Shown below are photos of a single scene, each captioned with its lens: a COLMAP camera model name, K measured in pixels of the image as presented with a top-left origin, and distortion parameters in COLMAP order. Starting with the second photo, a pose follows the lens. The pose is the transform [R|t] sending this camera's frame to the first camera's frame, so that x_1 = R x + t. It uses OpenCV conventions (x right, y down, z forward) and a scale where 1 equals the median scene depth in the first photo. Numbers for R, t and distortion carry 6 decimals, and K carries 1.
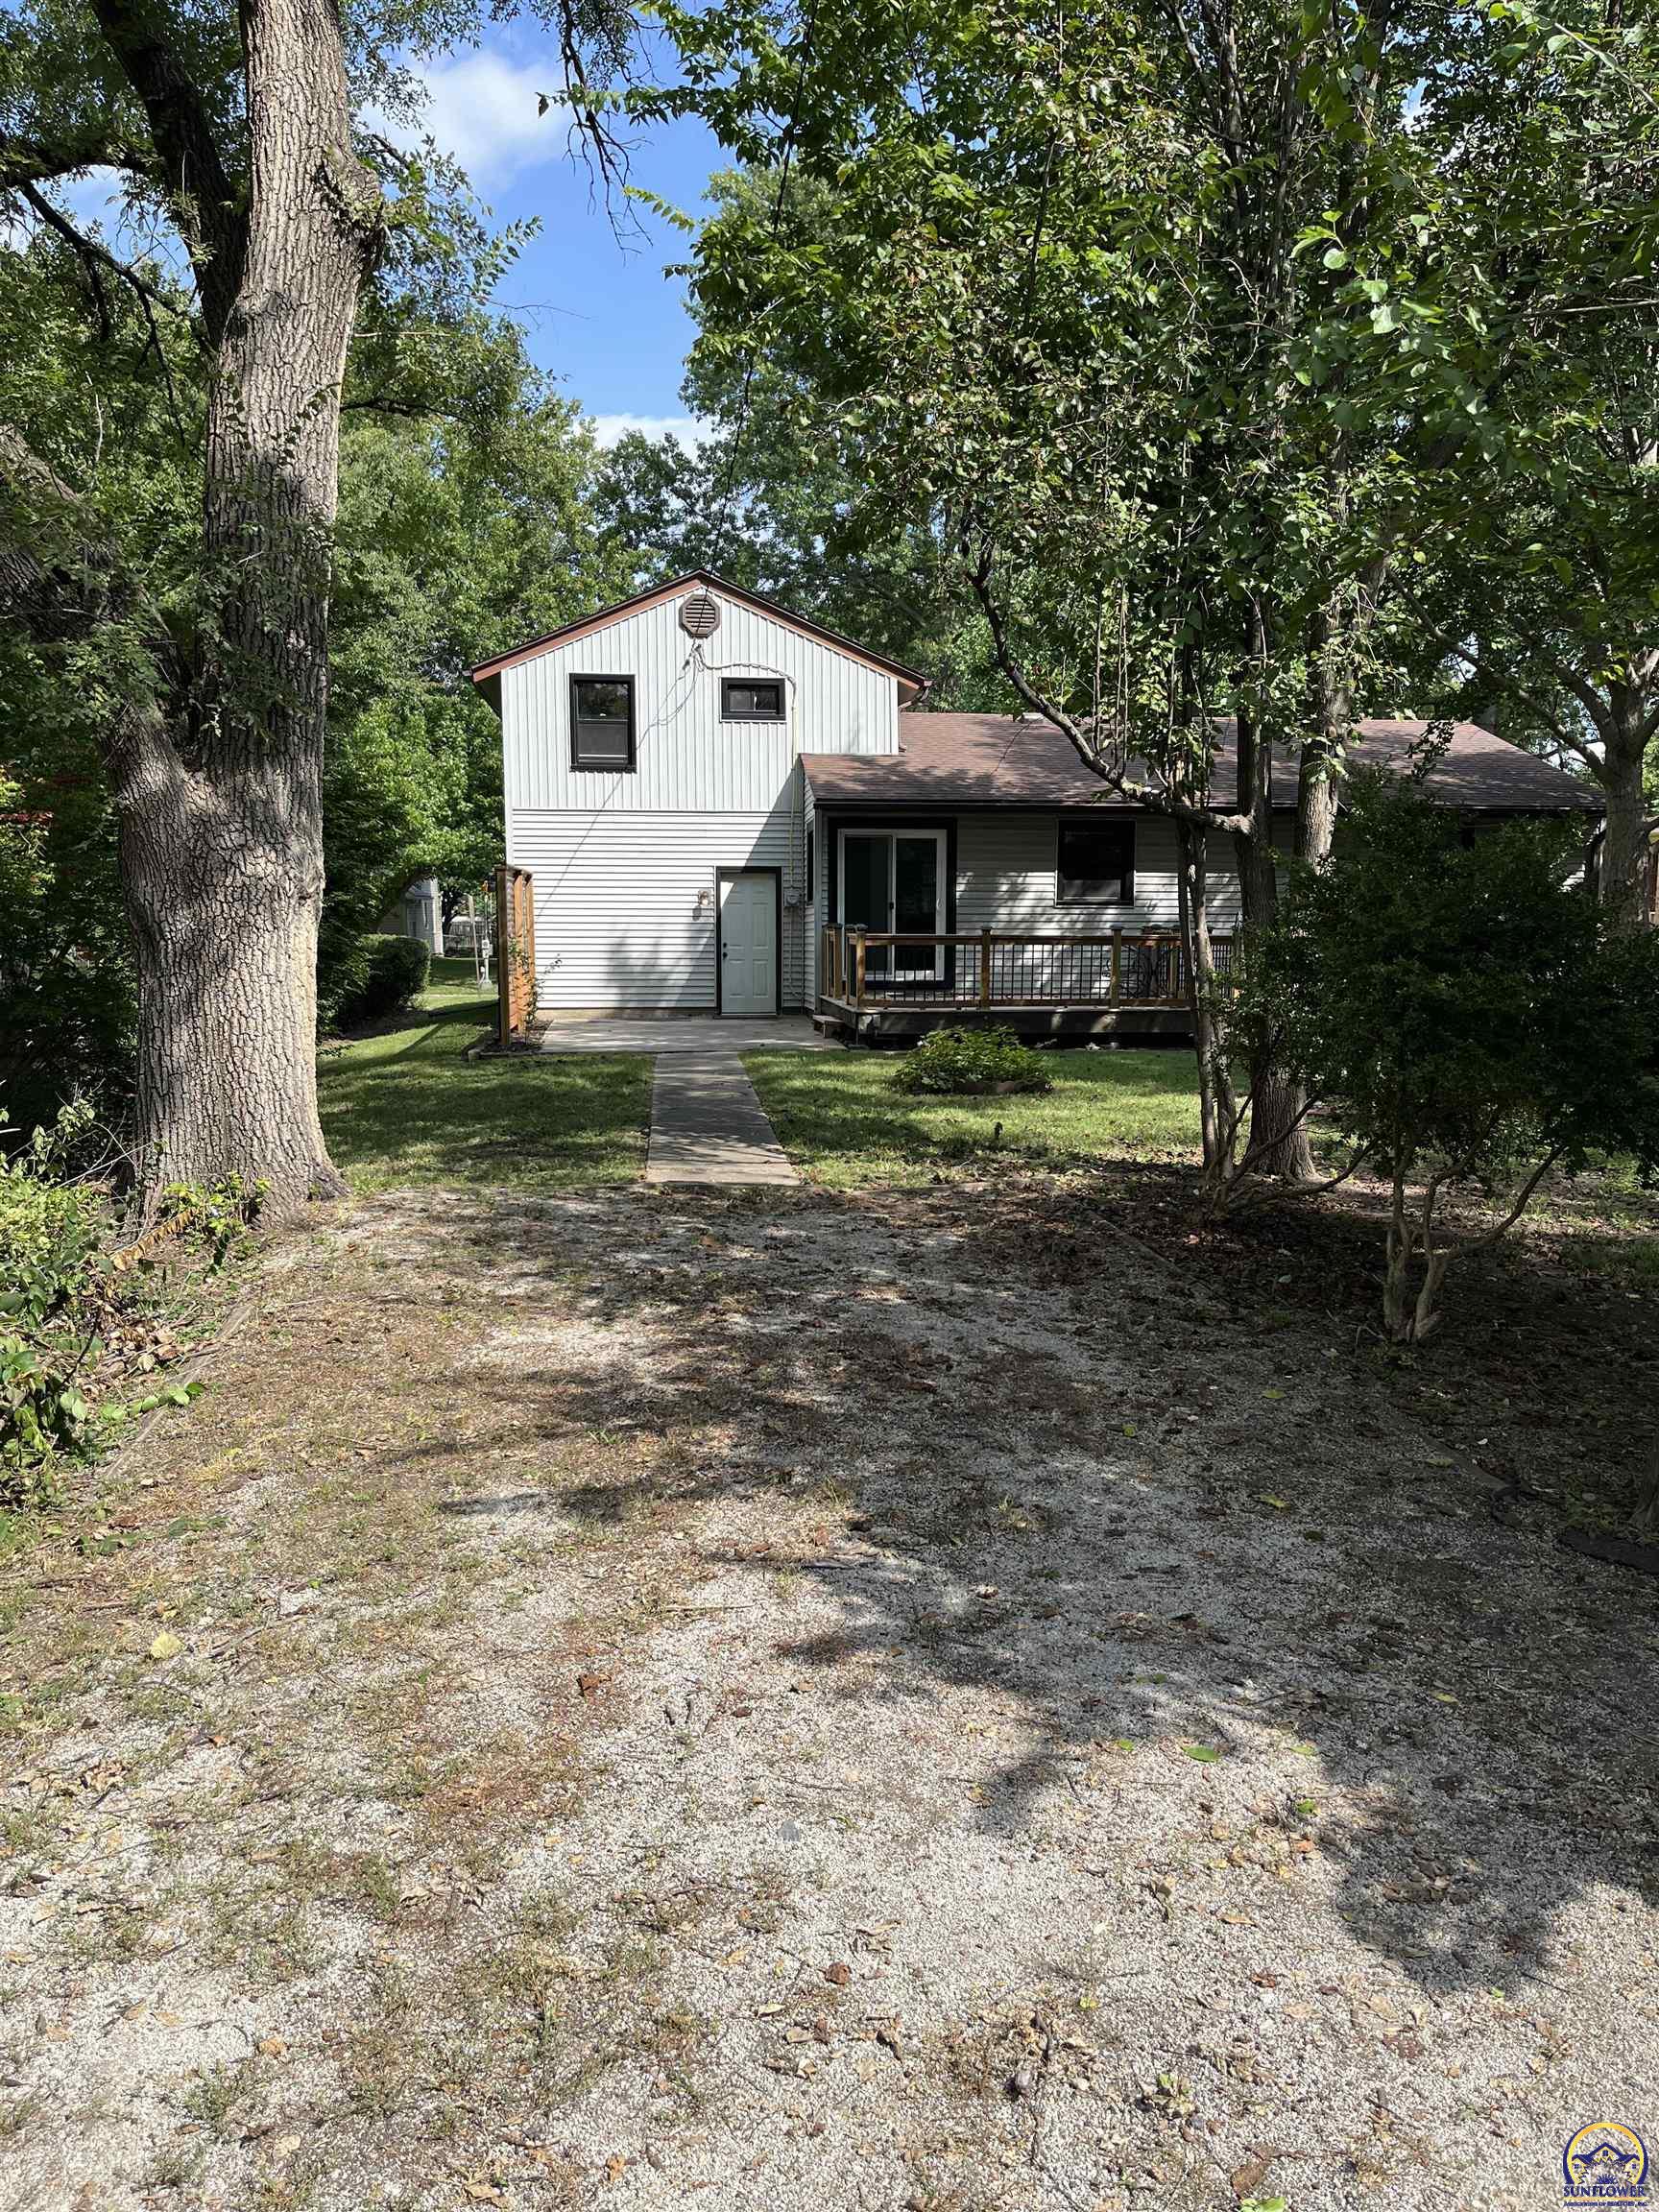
lens RADIAL K [[1657.5, 0, 882.6], [0, 1657.5, 1101.6], [0, 0, 1]] dist [0.020683, -0.076626]
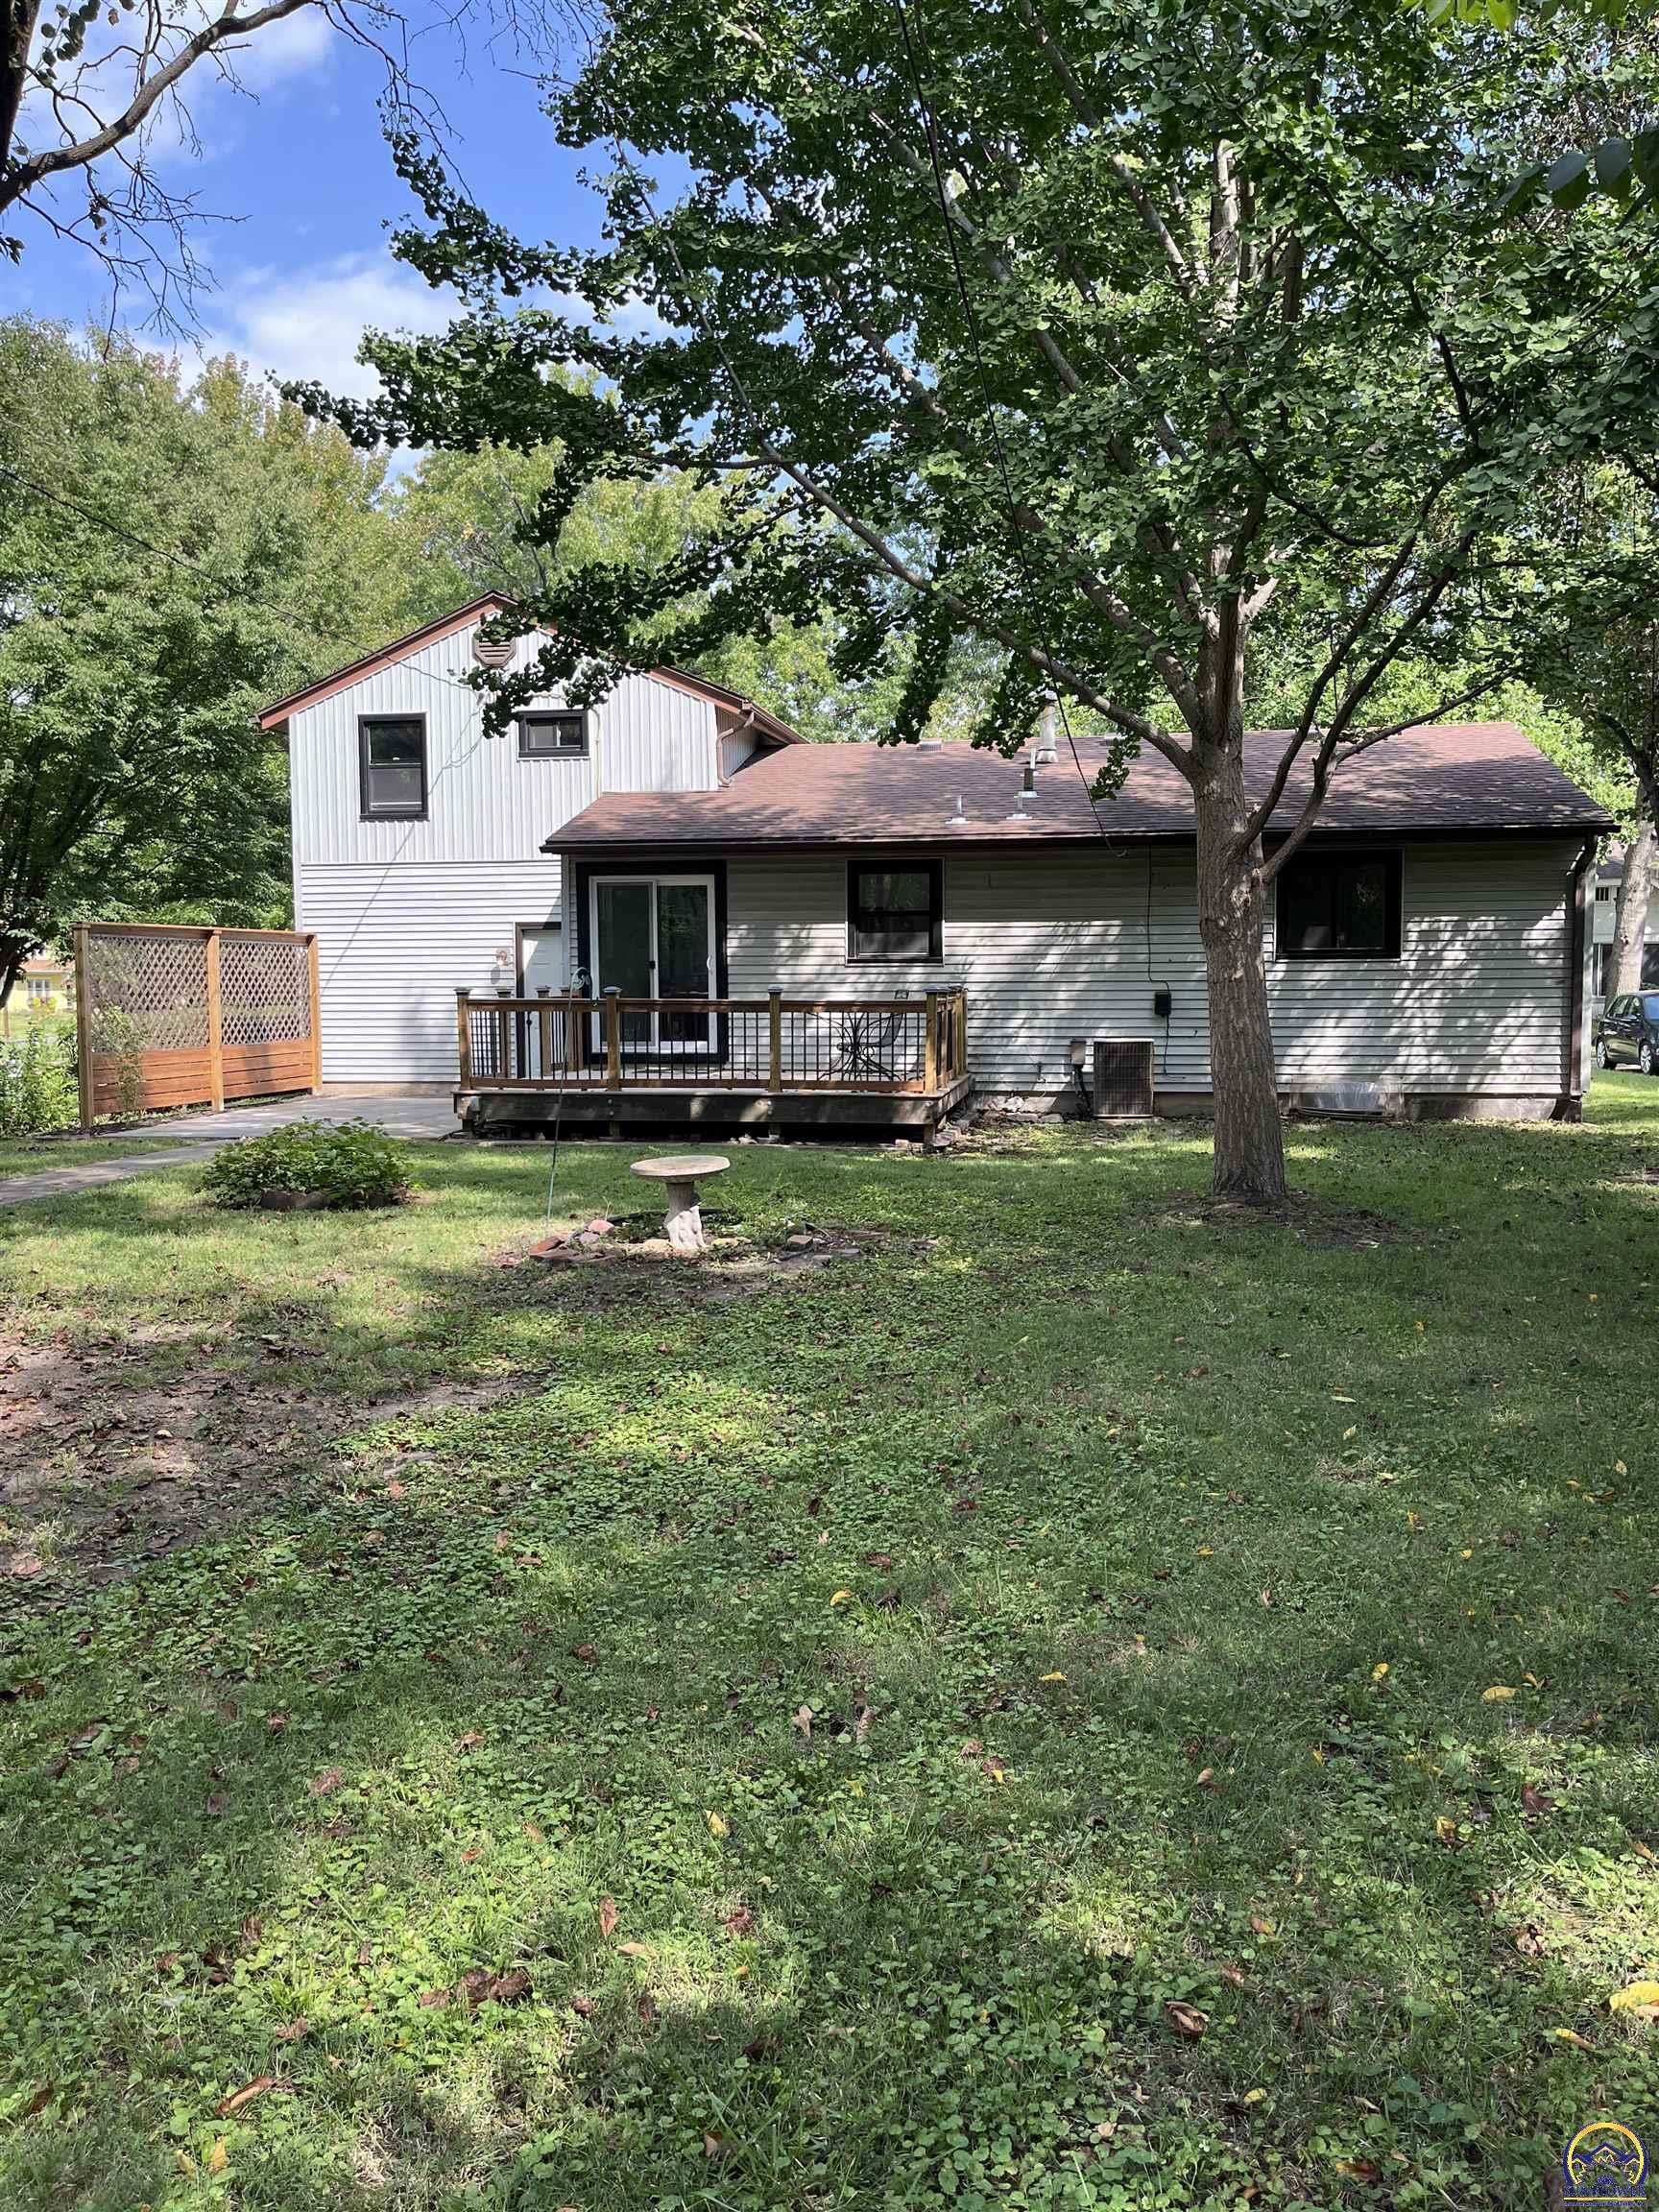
lens RADIAL K [[1657.5, 0, 879.7], [0, 1657.5, 1085.8], [0, 0, 1]] dist [0.020683, -0.076626]
pose [[0.958745, 0.012587, -0.283987, 0.345611], [-0.026140, 0.998690, -0.043984, -0.021654], [0.283062, 0.049593, 0.957819, 0.215818]]
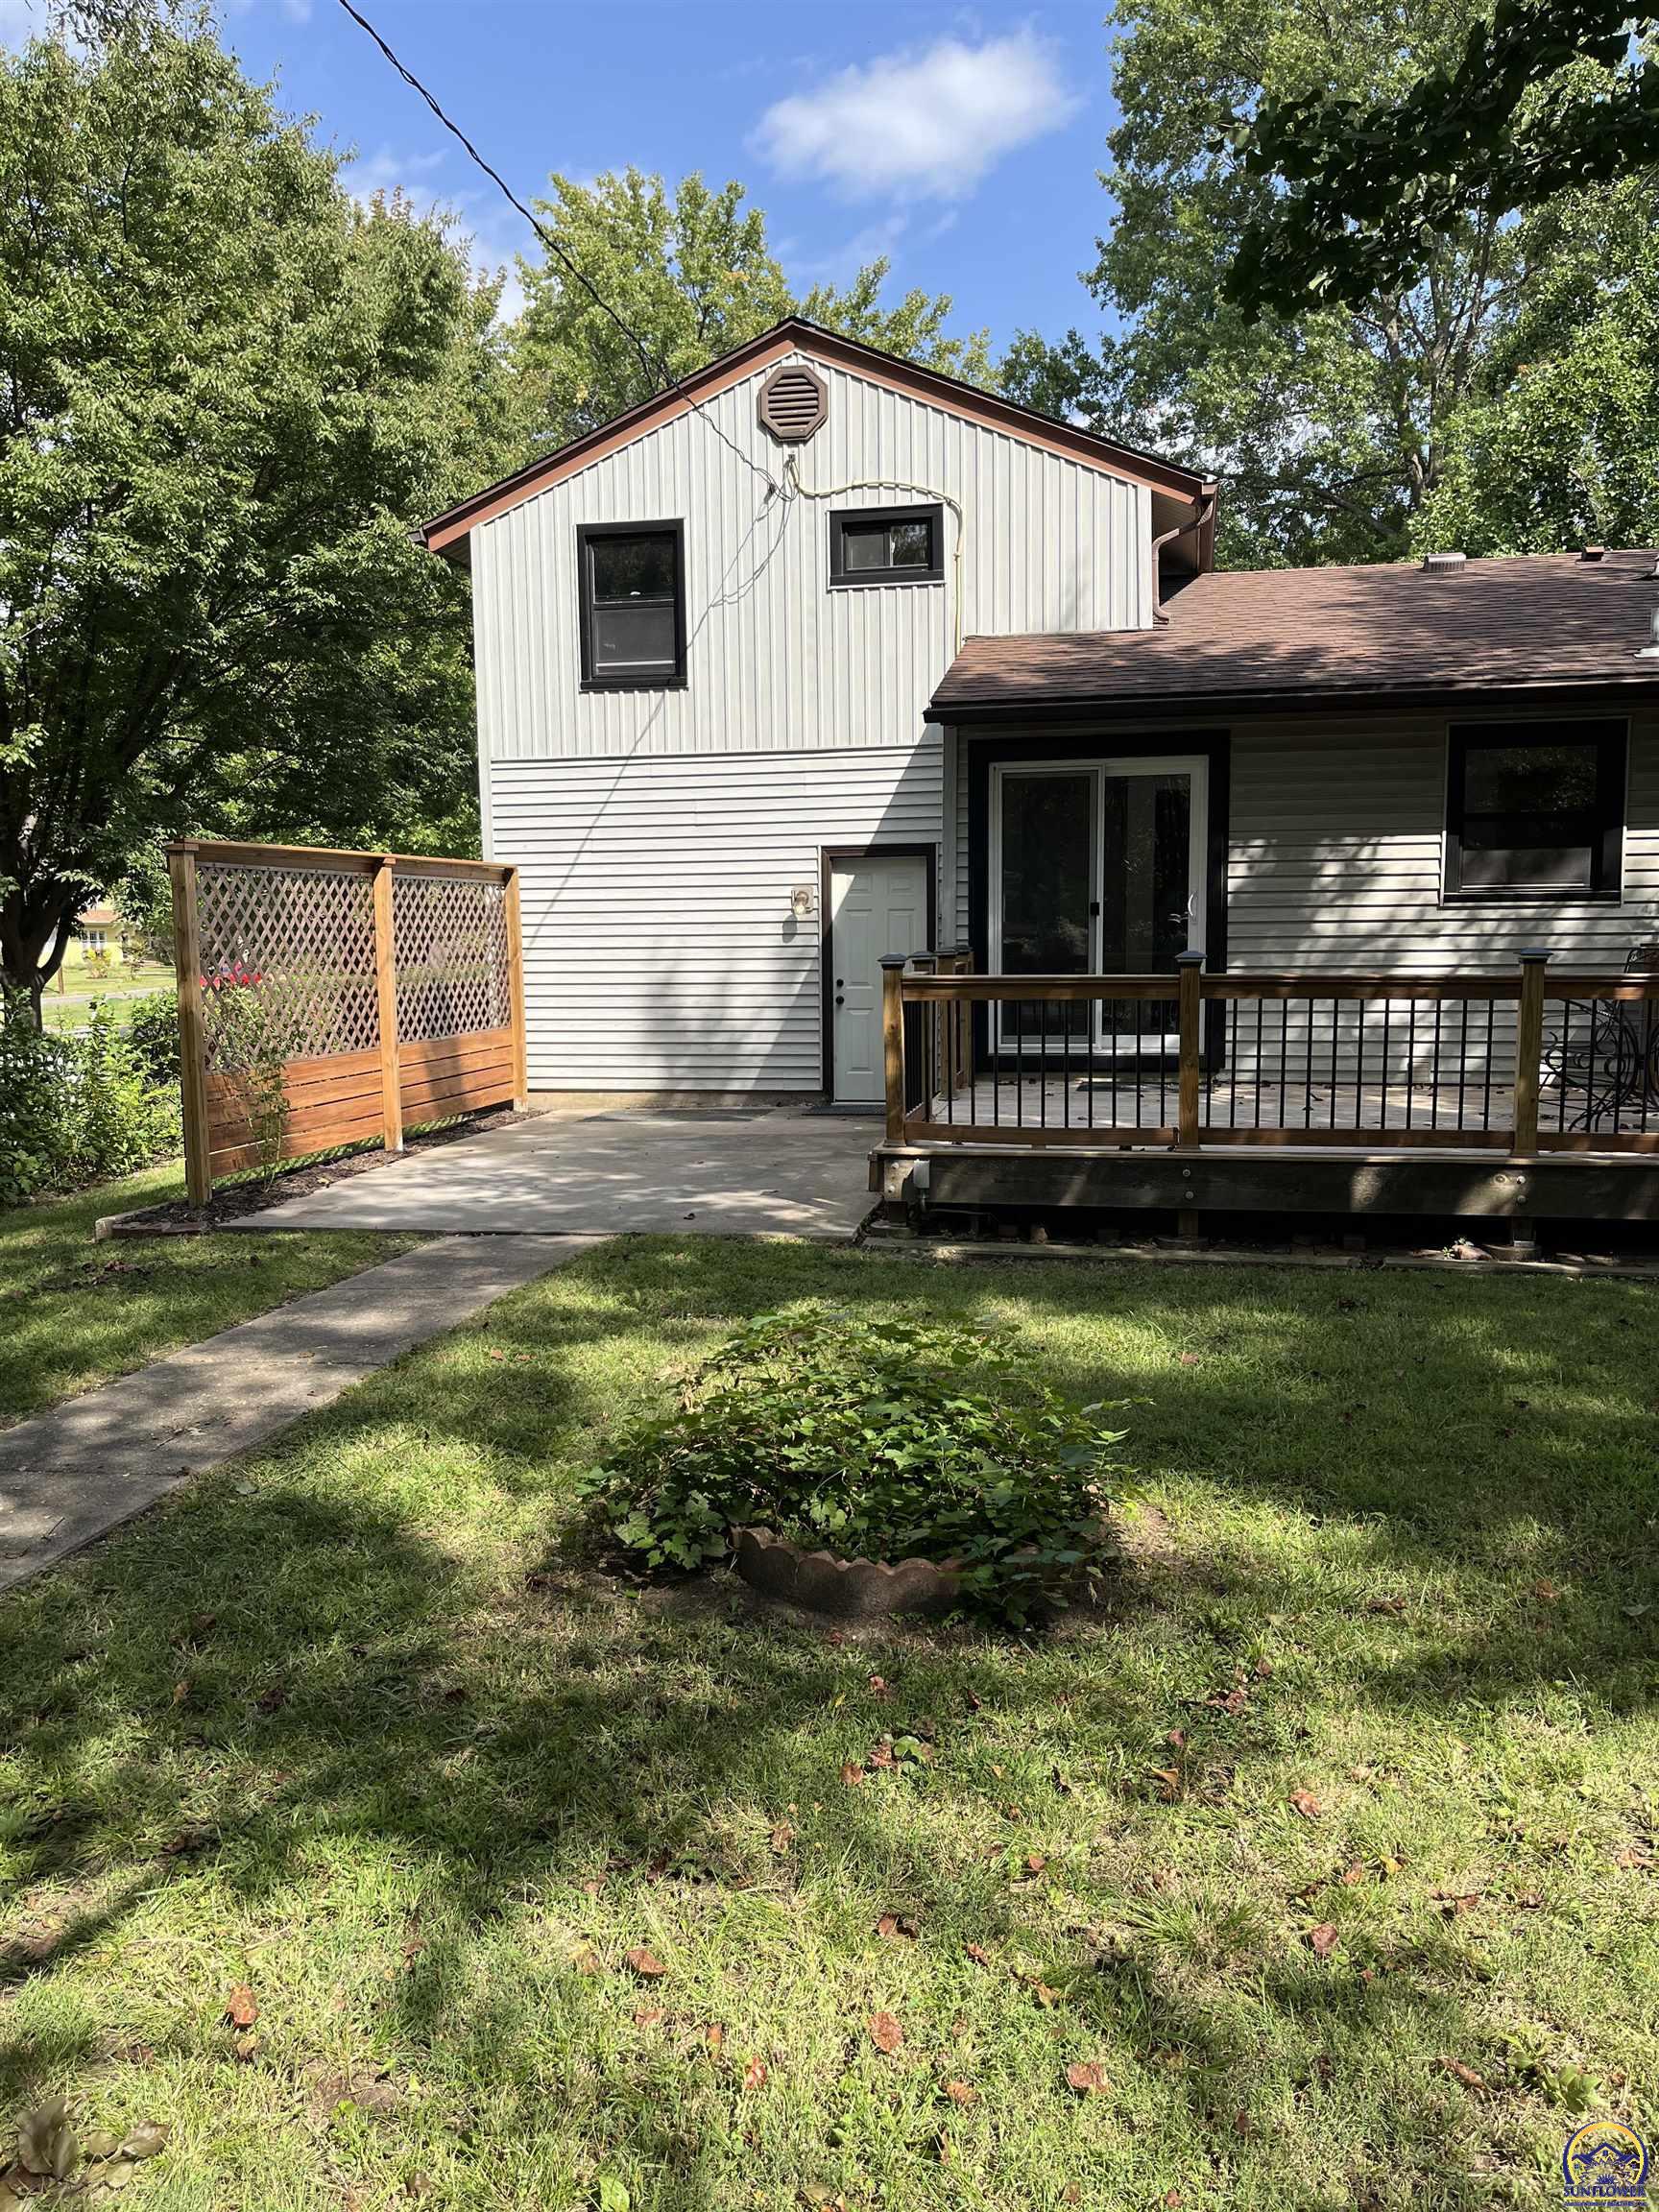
lens RADIAL K [[1657.5, 0, 832.9], [0, 1657.5, 1103.0], [0, 0, 1]] dist [0.020683, -0.076626]
pose [[0.942848, 0.021288, -0.332542, 0.096570], [-0.022215, 0.999753, 0.001013, -0.055245], [0.332481, 0.006433, 0.943088, 0.472629]]
